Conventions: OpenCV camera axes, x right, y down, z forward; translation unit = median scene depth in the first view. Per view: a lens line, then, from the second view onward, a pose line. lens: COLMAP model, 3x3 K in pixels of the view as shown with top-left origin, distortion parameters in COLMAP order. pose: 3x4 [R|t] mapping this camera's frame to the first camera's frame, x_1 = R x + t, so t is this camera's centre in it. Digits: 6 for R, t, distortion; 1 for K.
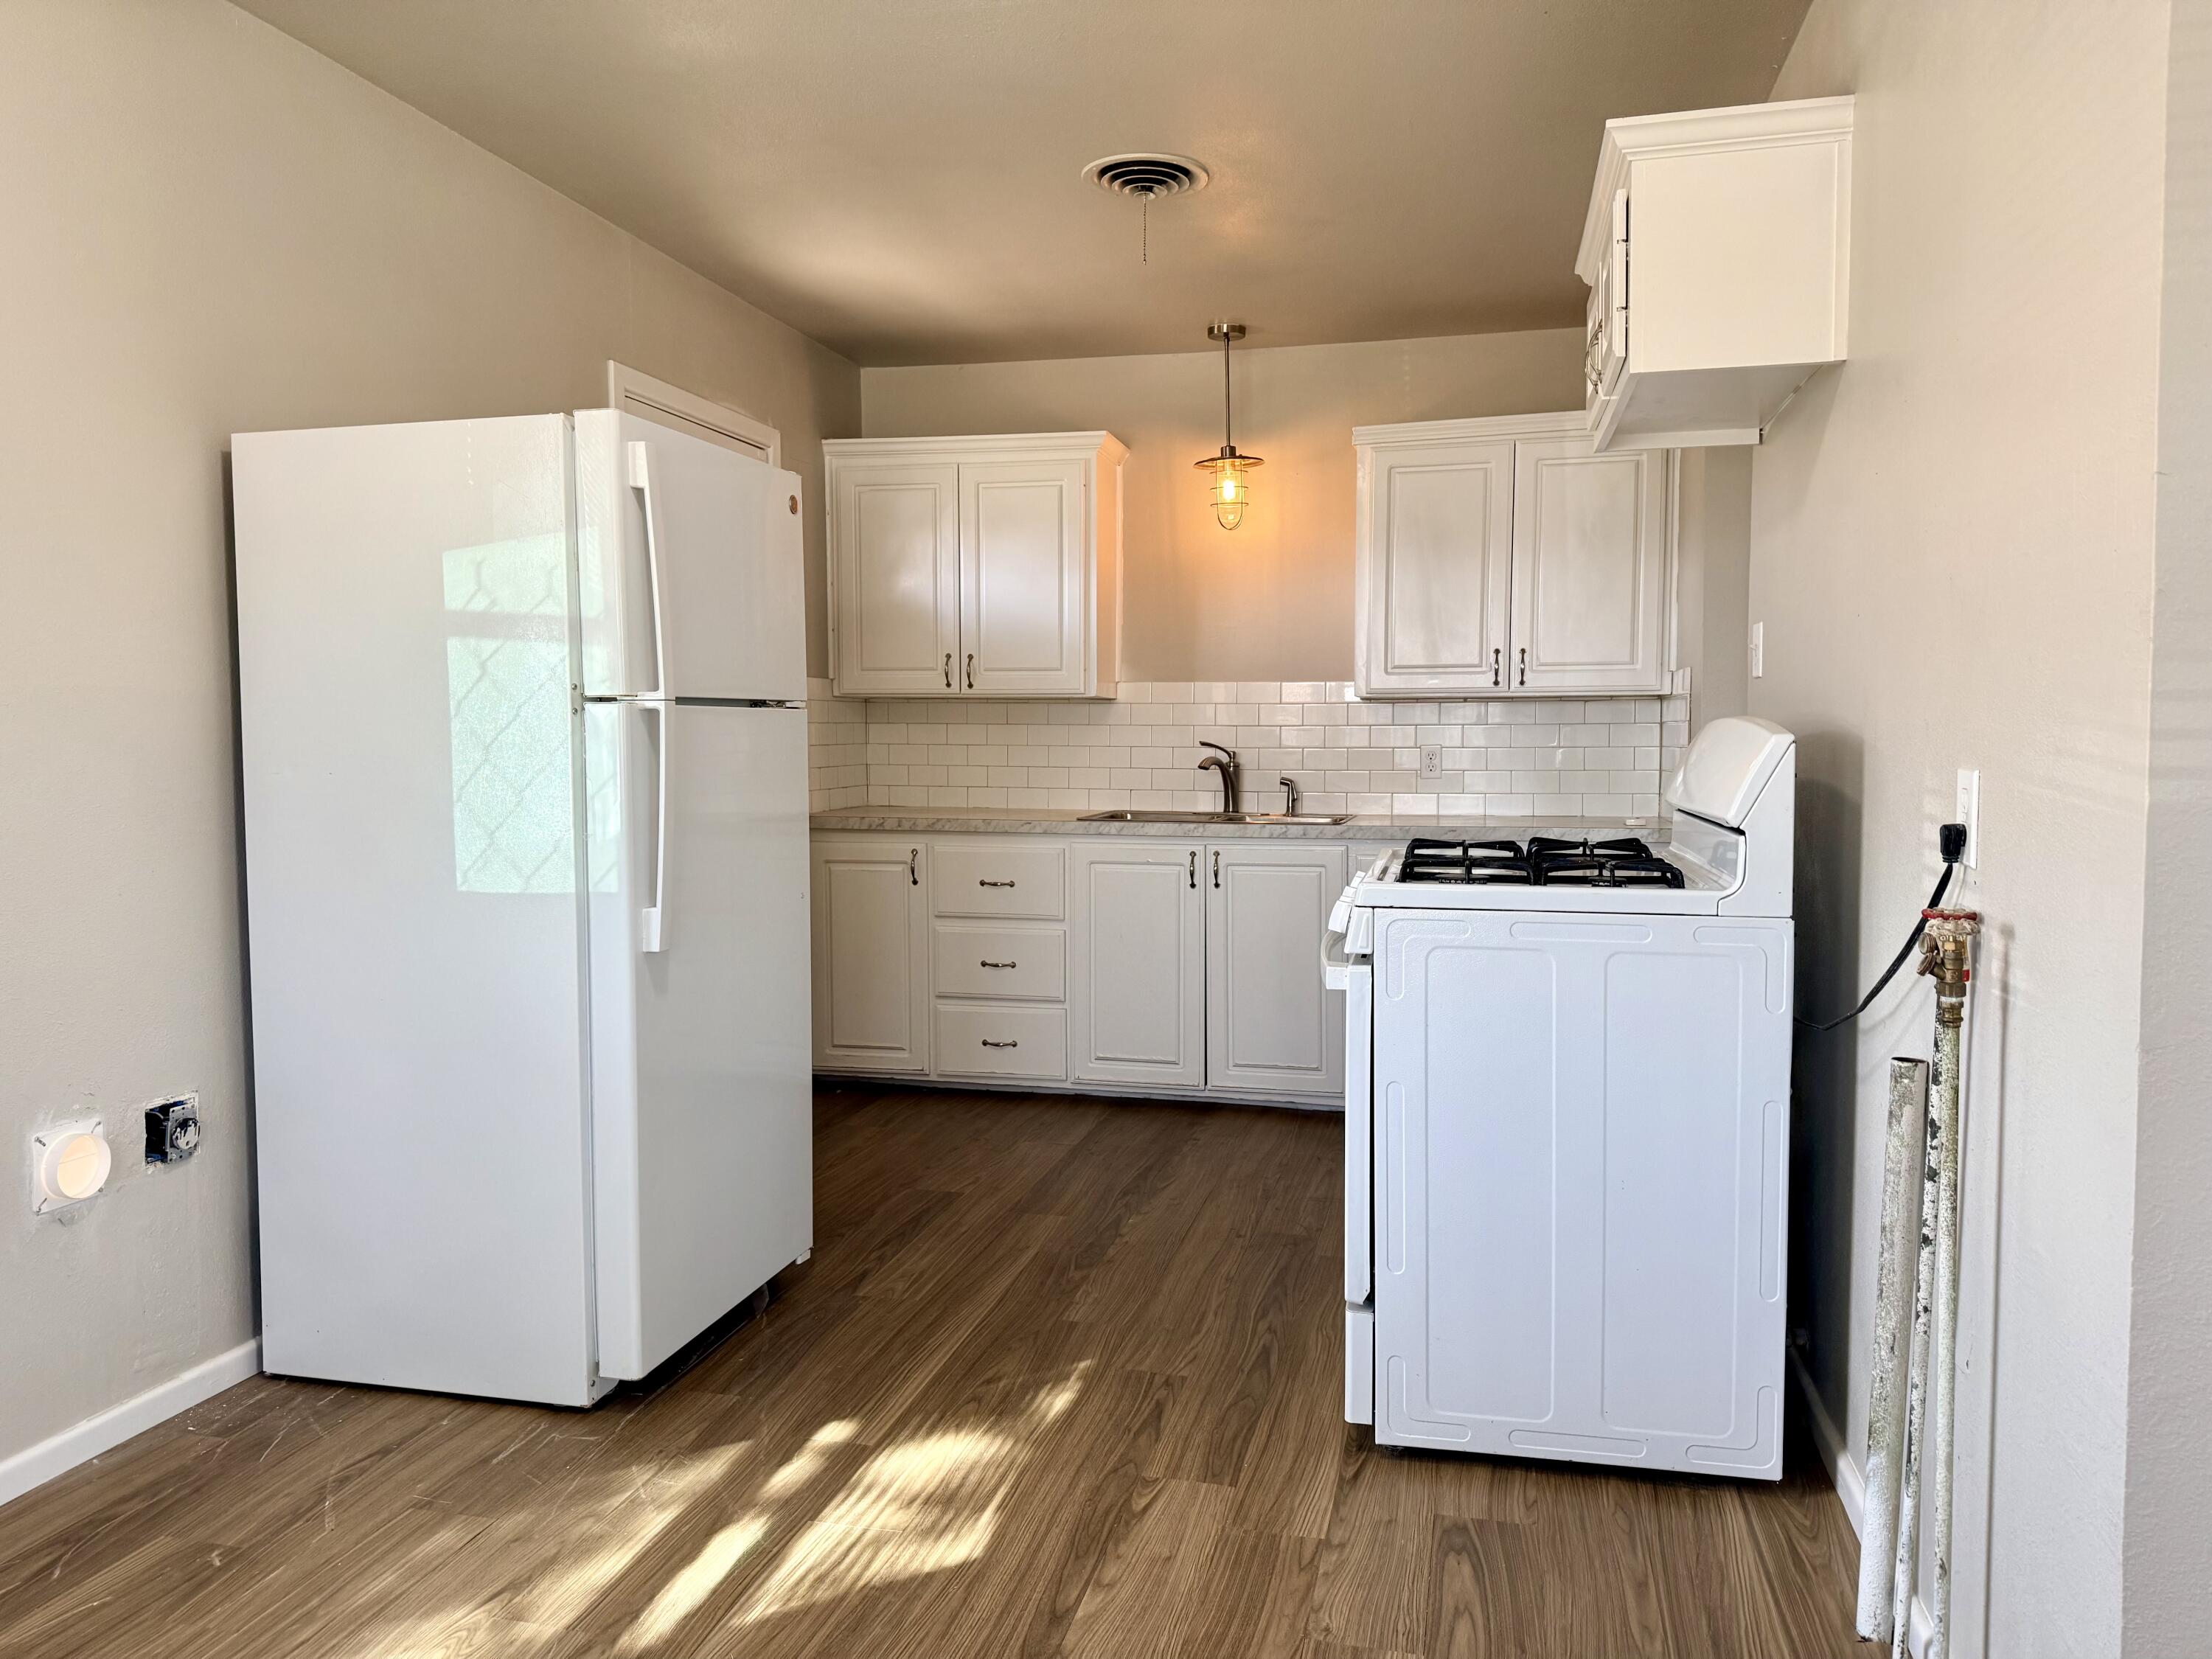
lens RADIAL K [[1573.7, 0, 1108.7], [0, 1573.7, 822.5], [0, 0, 1]] dist [0.008042, 0.004274]
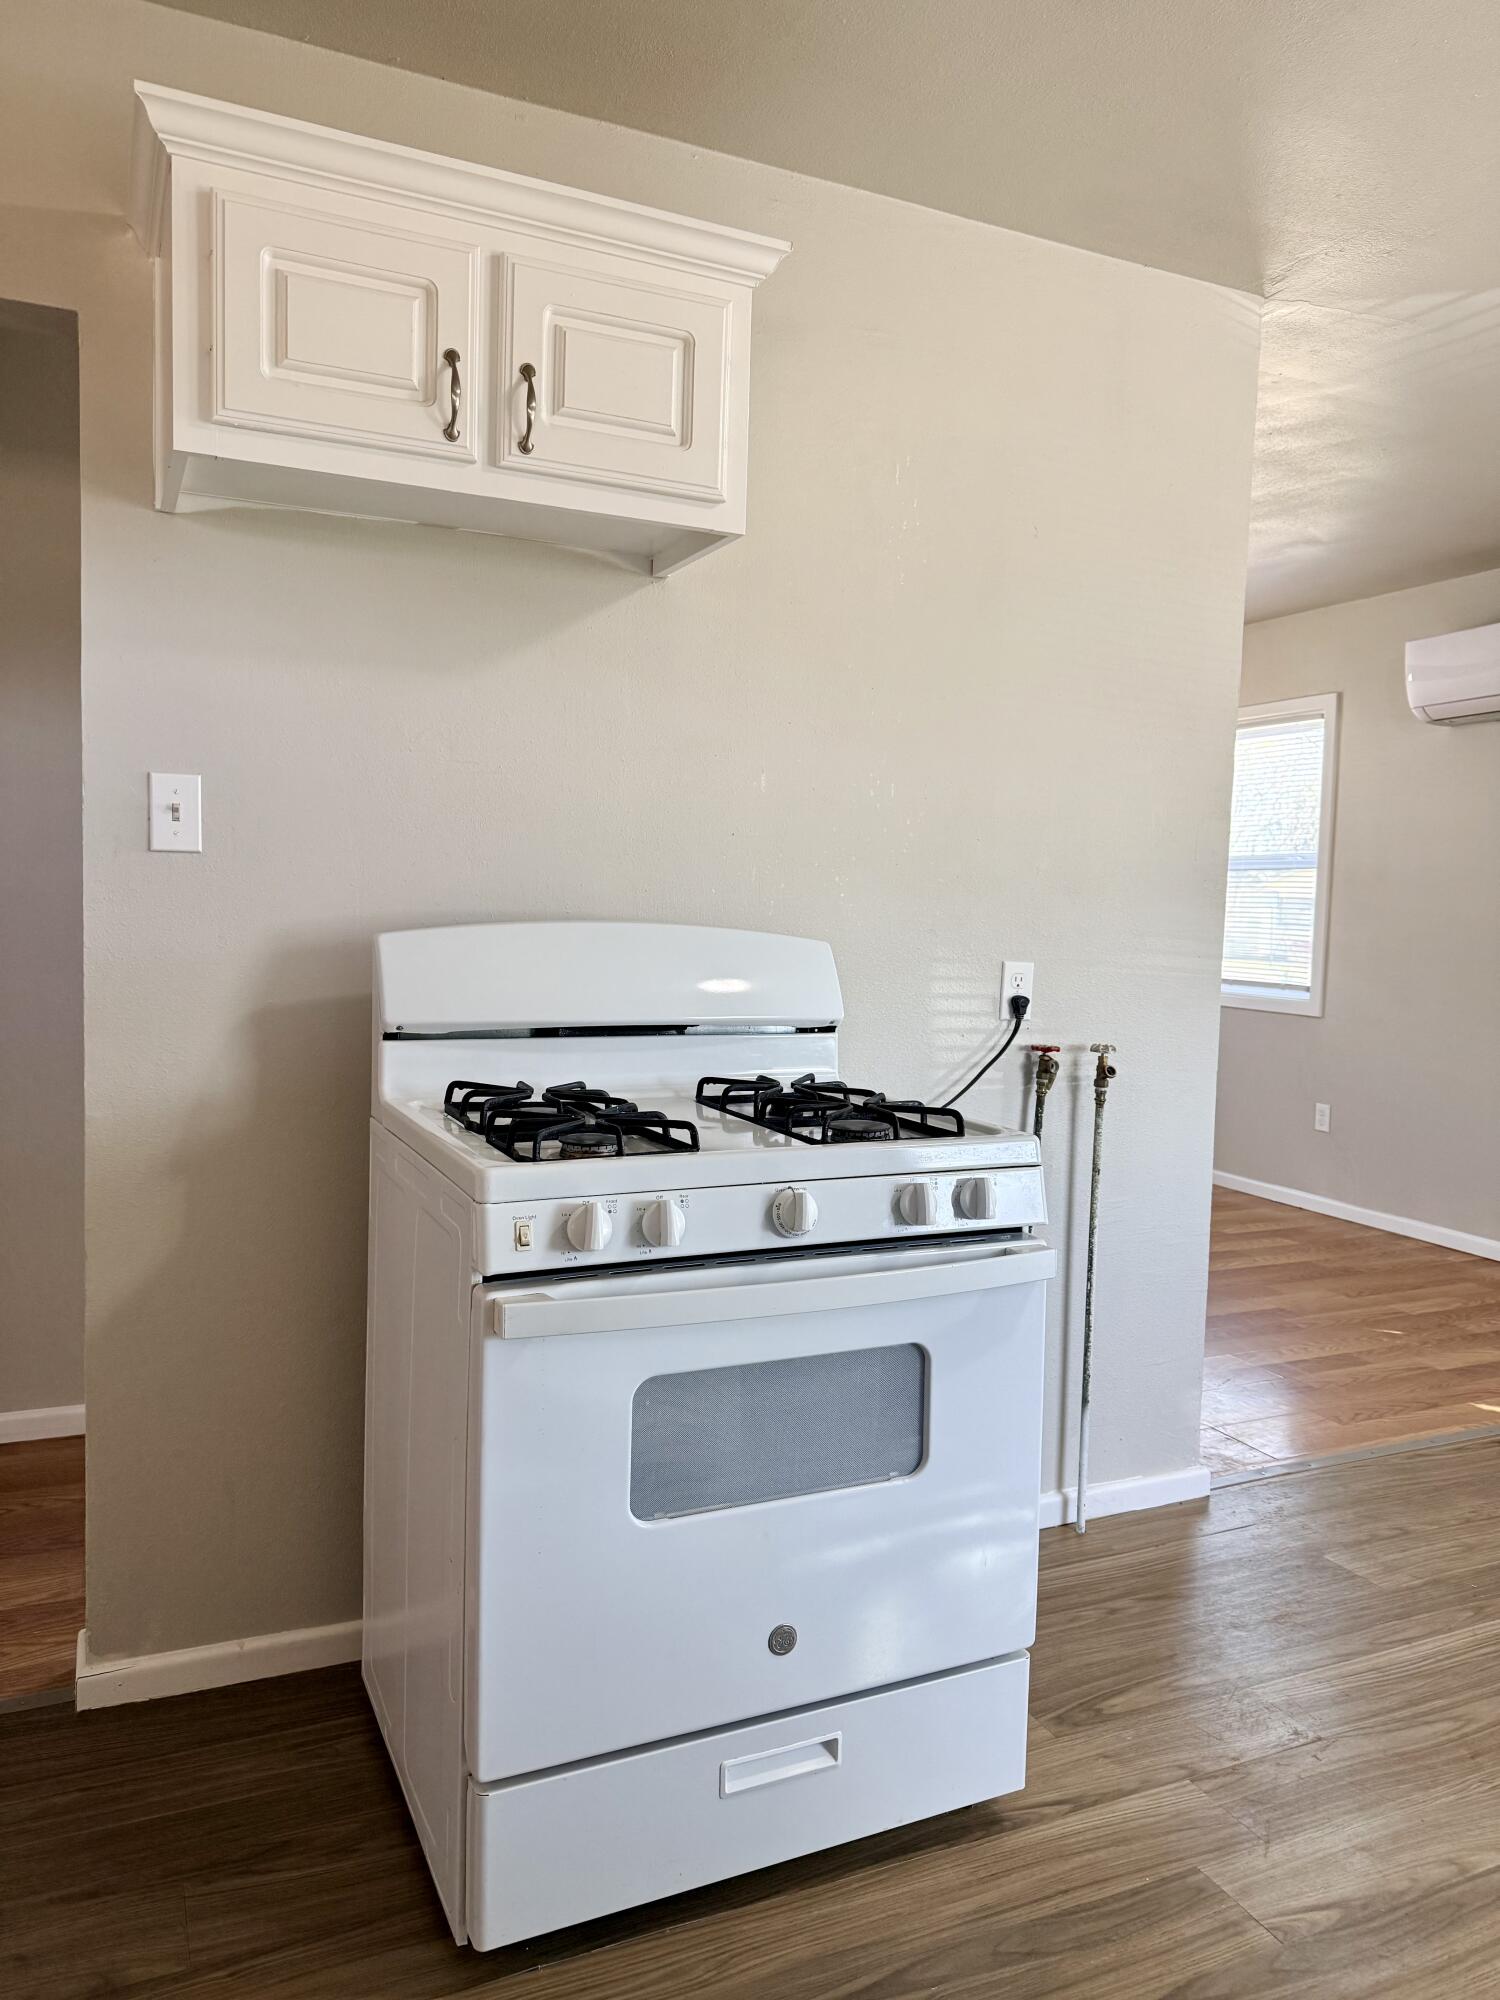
lens RADIAL K [[1422.9, 0, 754.5], [0, 1422.9, 1002.2], [0, 0, 1]] dist [0.008042, 0.004274]
pose [[-0.618588, -0.069492, 0.782636, -0.328526], [0.028566, 0.993434, 0.110787, -0.121338], [-0.785196, 0.090888, -0.612541, 1.569824]]
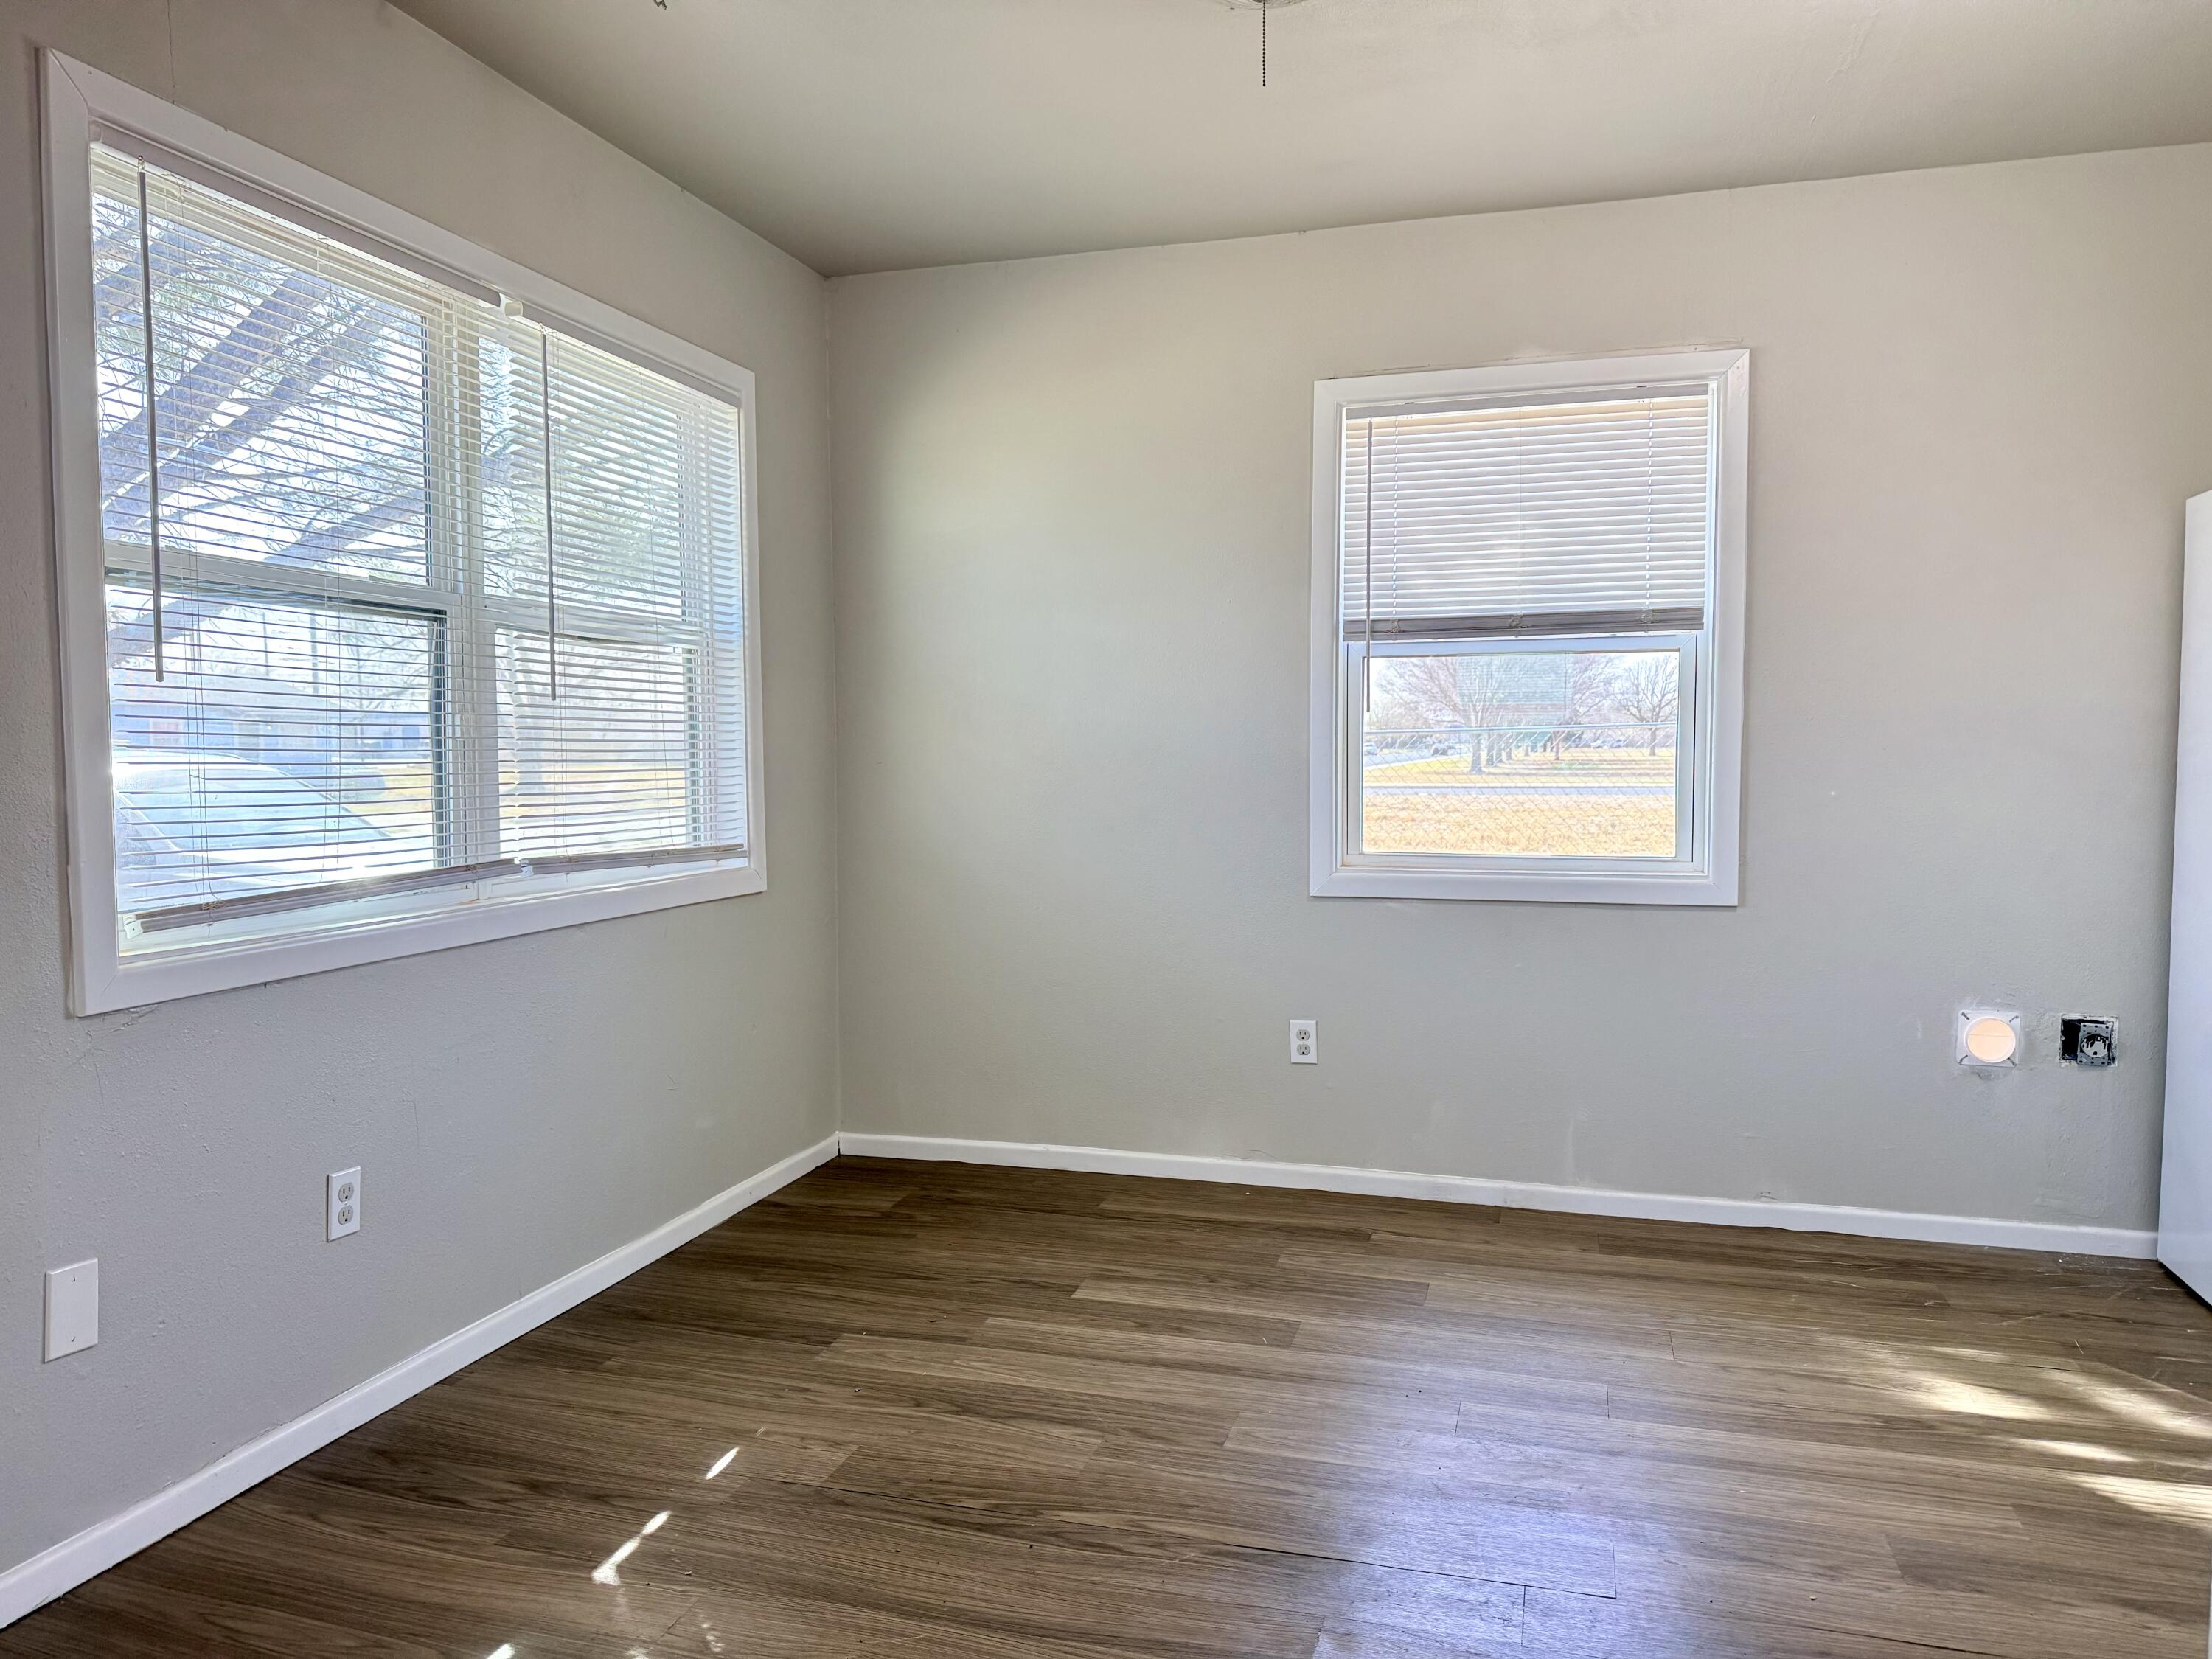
lens RADIAL K [[1573.7, 0, 1103.1], [0, 1573.7, 836.9], [0, 0, 1]] dist [0.008042, 0.004274]
pose [[-0.052528, 0.056982, -0.996992, 0.826816], [-0.058682, 0.996469, 0.060044, -0.007235], [0.996894, 0.061660, -0.048998, 0.252841]]
